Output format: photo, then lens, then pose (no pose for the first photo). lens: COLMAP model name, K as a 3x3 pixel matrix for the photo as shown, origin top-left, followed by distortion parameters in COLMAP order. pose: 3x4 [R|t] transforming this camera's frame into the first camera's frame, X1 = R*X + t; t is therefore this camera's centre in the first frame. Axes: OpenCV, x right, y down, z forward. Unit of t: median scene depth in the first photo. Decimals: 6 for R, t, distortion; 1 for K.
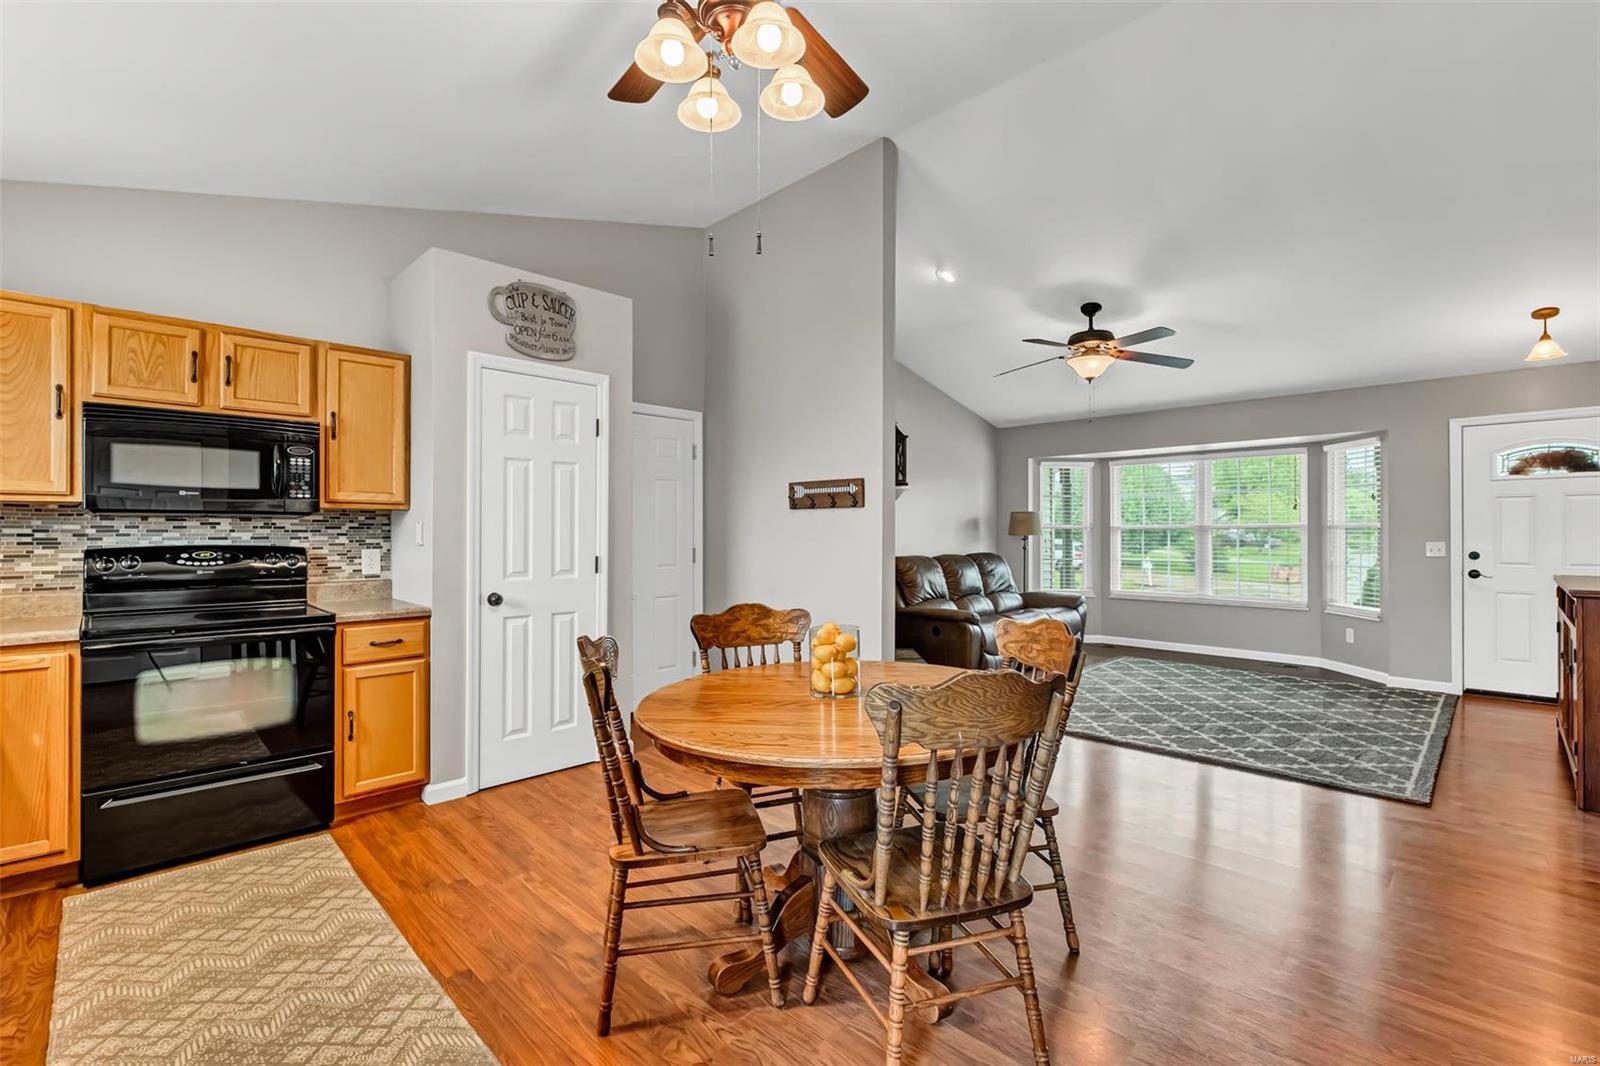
lens RADIAL K [[713.6, 0, 801.5], [0, 713.6, 528.8], [0, 0, 1]] dist [-0.000207, -0.000554]
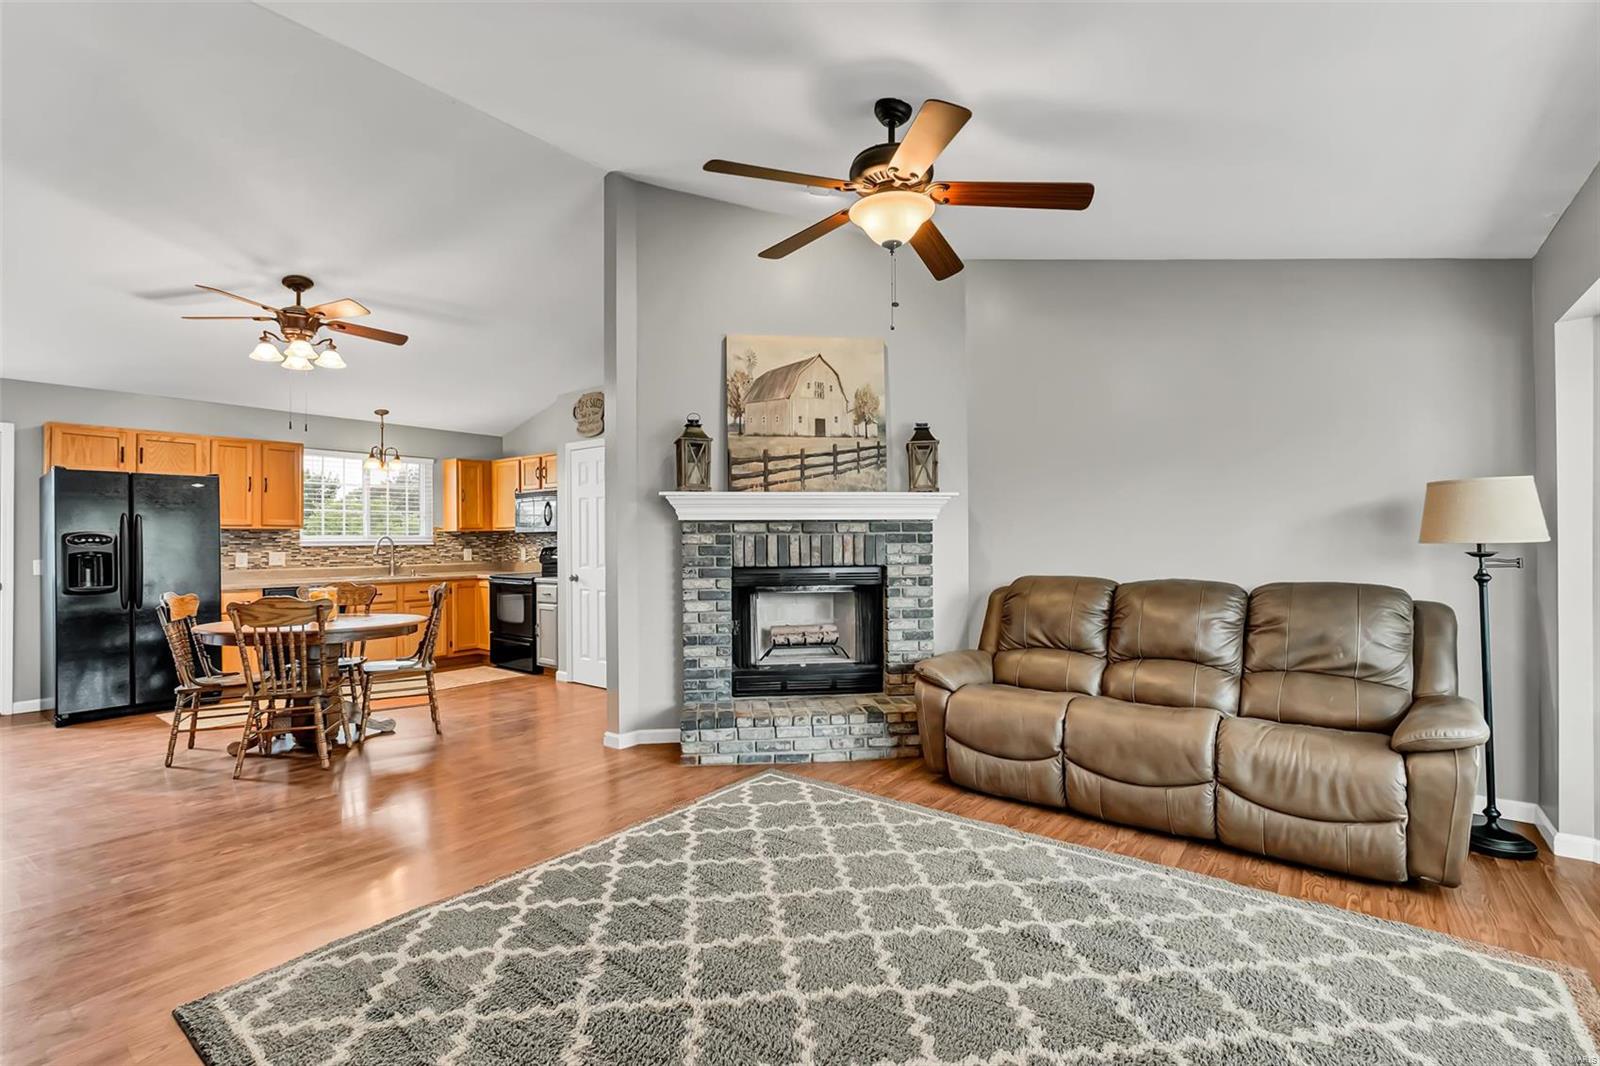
lens RADIAL K [[713.6, 0, 799.3], [0, 713.6, 535.8], [0, 0, 1]] dist [-0.000207, -0.000554]
pose [[0.120630, -0.004171, -0.992689, 1.284579], [0.011026, 0.999935, -0.002861, 0.002123], [0.992636, -0.010600, 0.120668, 1.216613]]
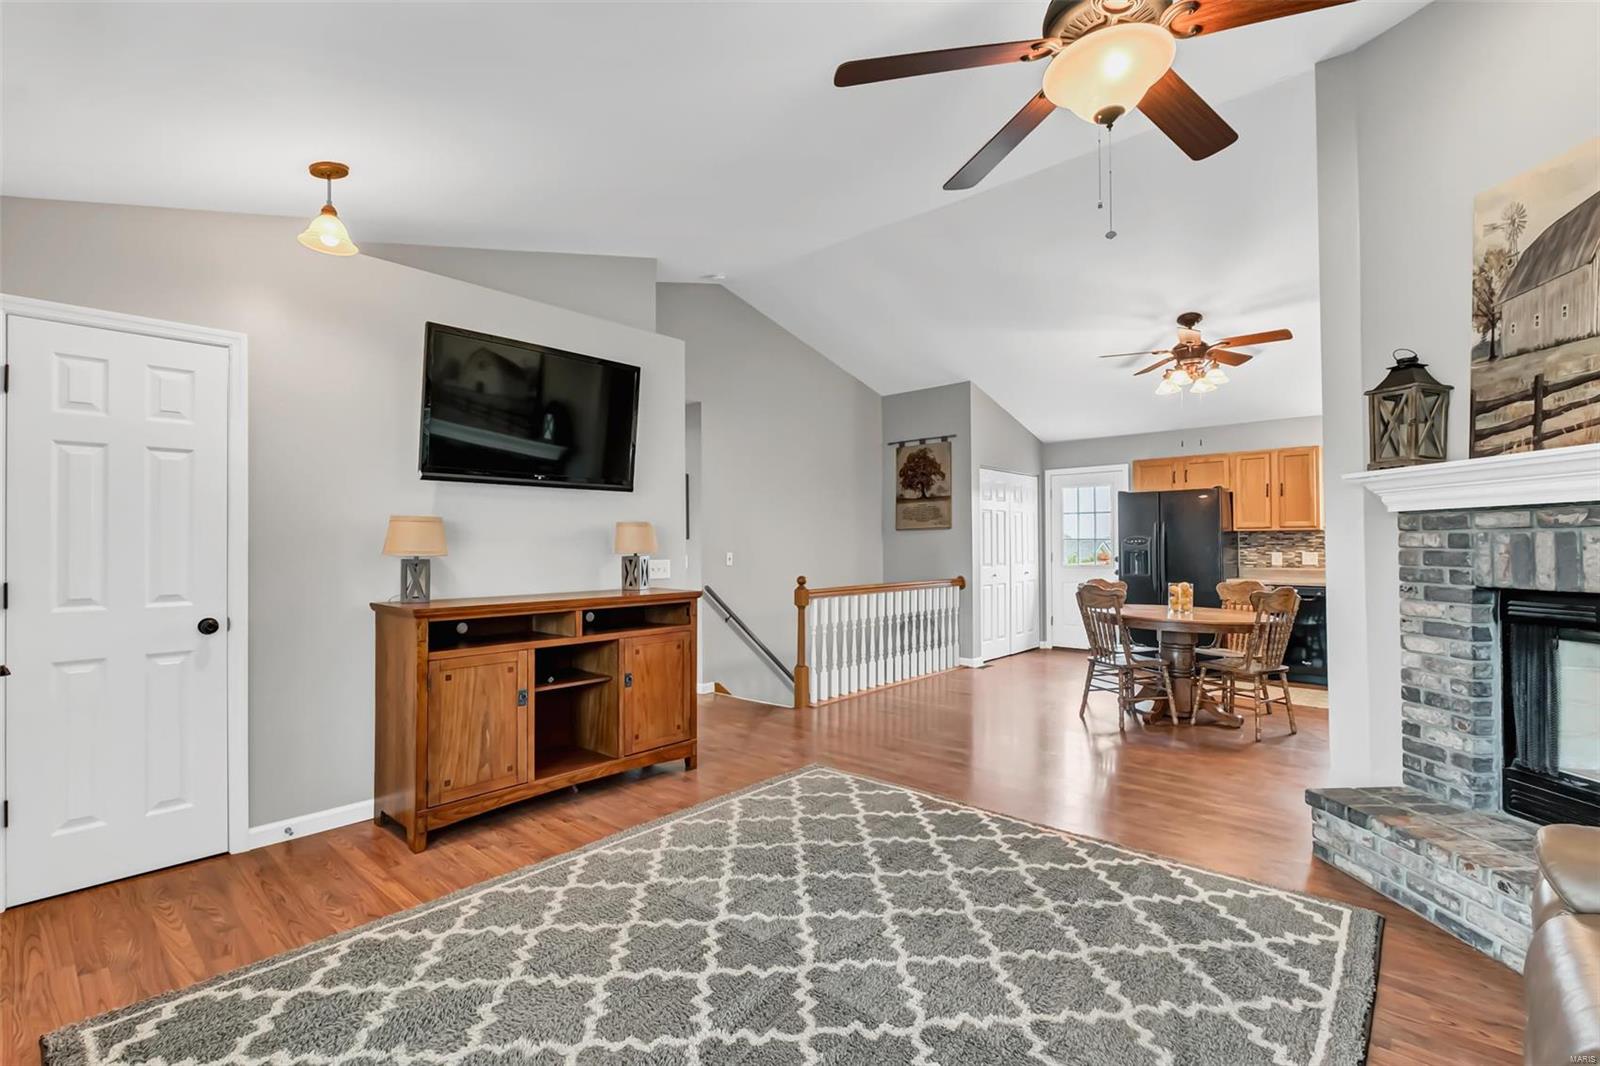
lens RADIAL K [[713.6, 0, 788.4], [0, 713.6, 531.8], [0, 0, 1]] dist [-0.000207, -0.000554]
pose [[-0.999088, 0.003379, -0.042559, 0.821440], [0.004443, 0.999680, -0.024910, 0.009513], [0.042461, -0.025076, -0.998783, 1.893473]]
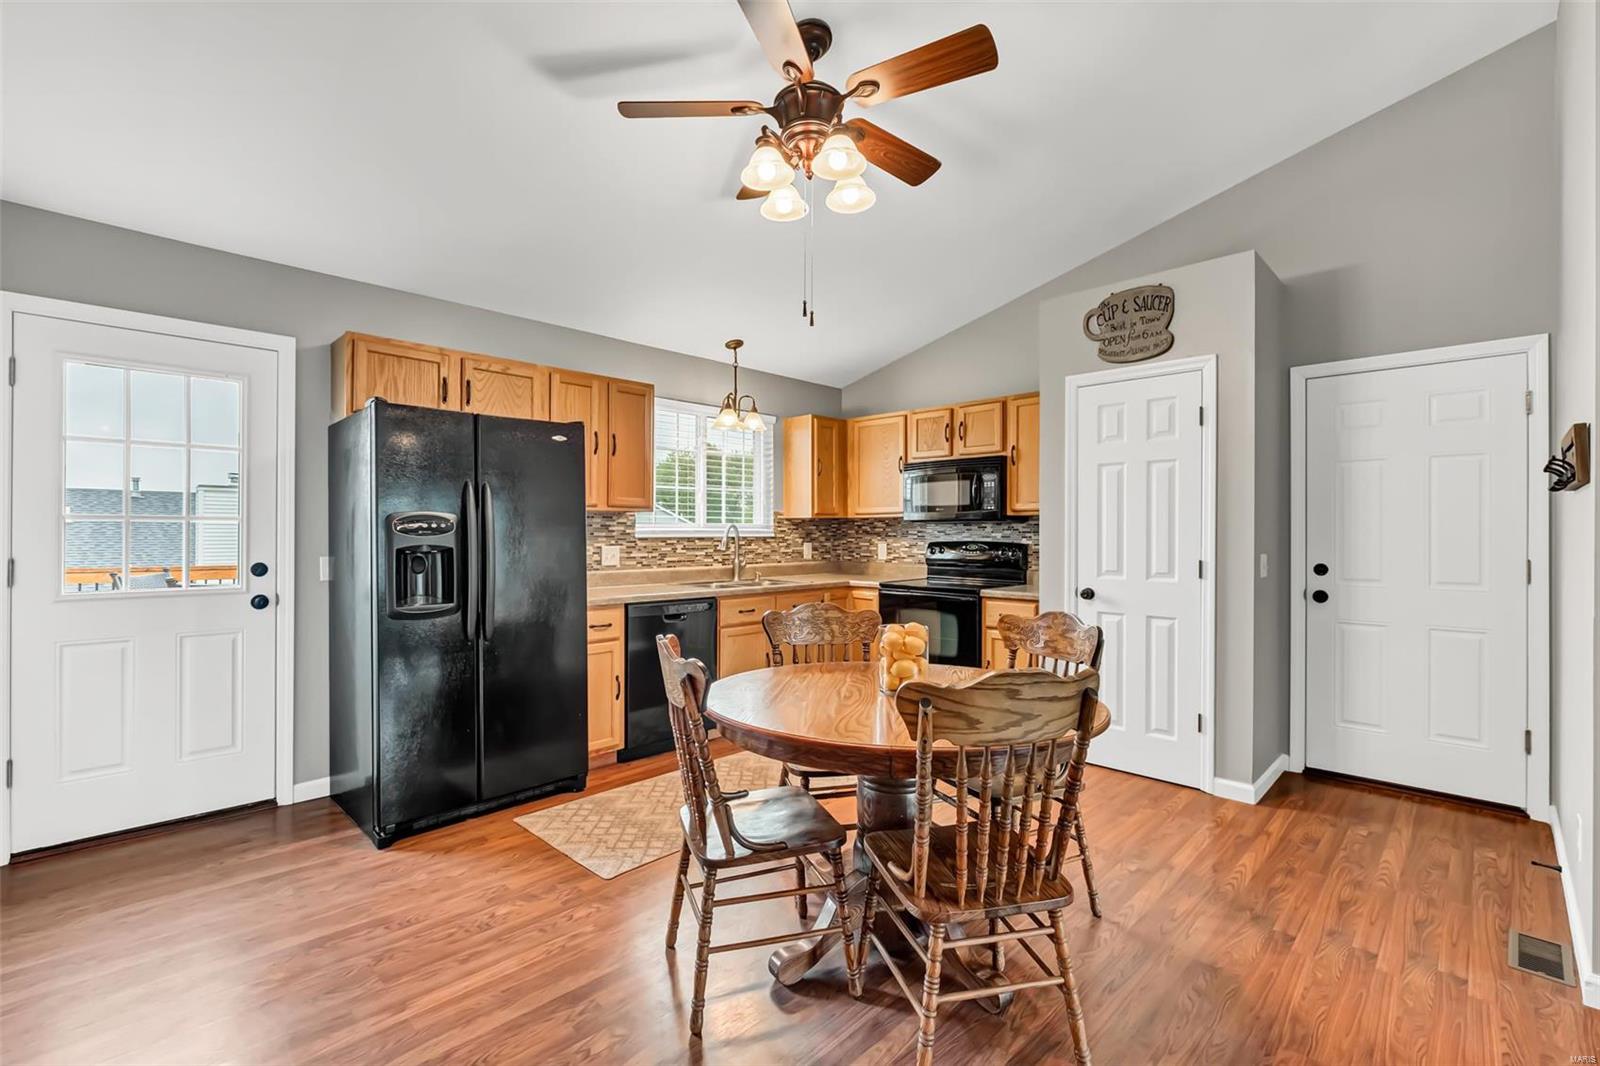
lens RADIAL K [[713.6, 0, 799.4], [0, 713.6, 537.1], [0, 0, 1]] dist [-0.000207, -0.000554]
pose [[0.006001, 0.007054, -0.999957, 0.613289], [0.004179, 0.999966, 0.007079, 0.000921], [0.999973, -0.004221, 0.005971, 0.494597]]
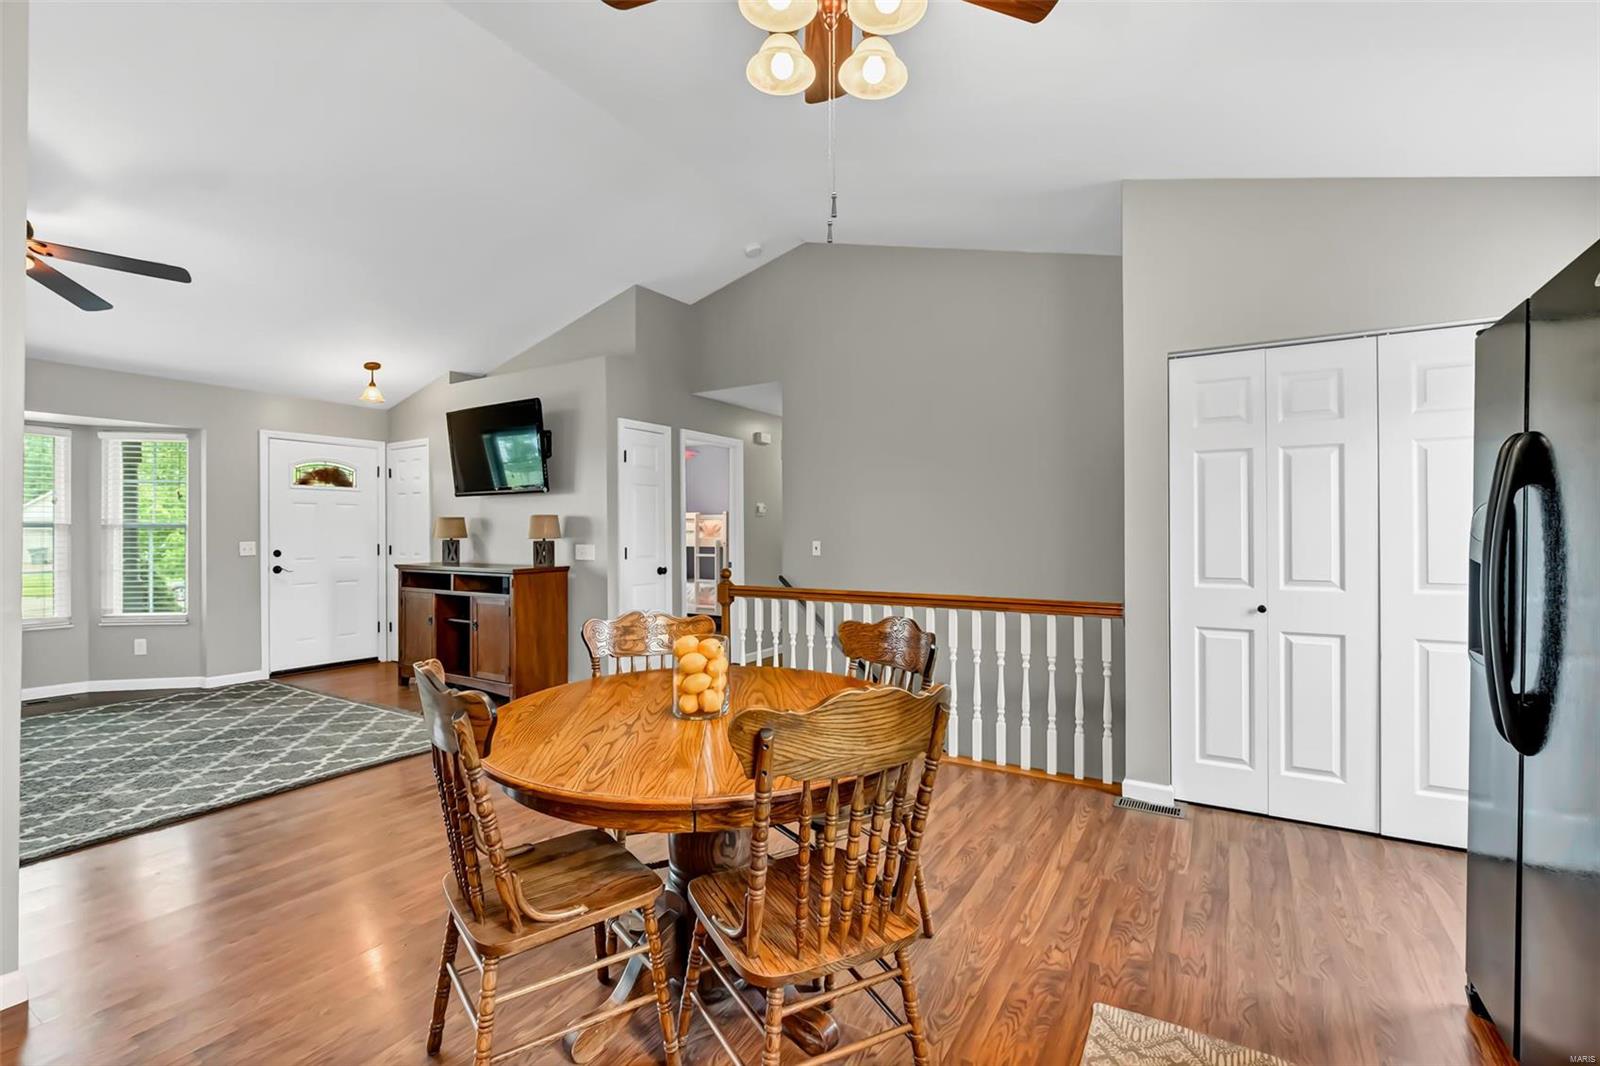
lens RADIAL K [[713.6, 0, 821.5], [0, 713.6, 528.2], [0, 0, 1]] dist [-0.000207, -0.000554]
pose [[-0.228390, 0.008456, 0.973533, -0.505339], [-0.007097, 0.999921, -0.010350, 0.003715], [-0.973544, -0.009273, -0.228312, 0.596880]]
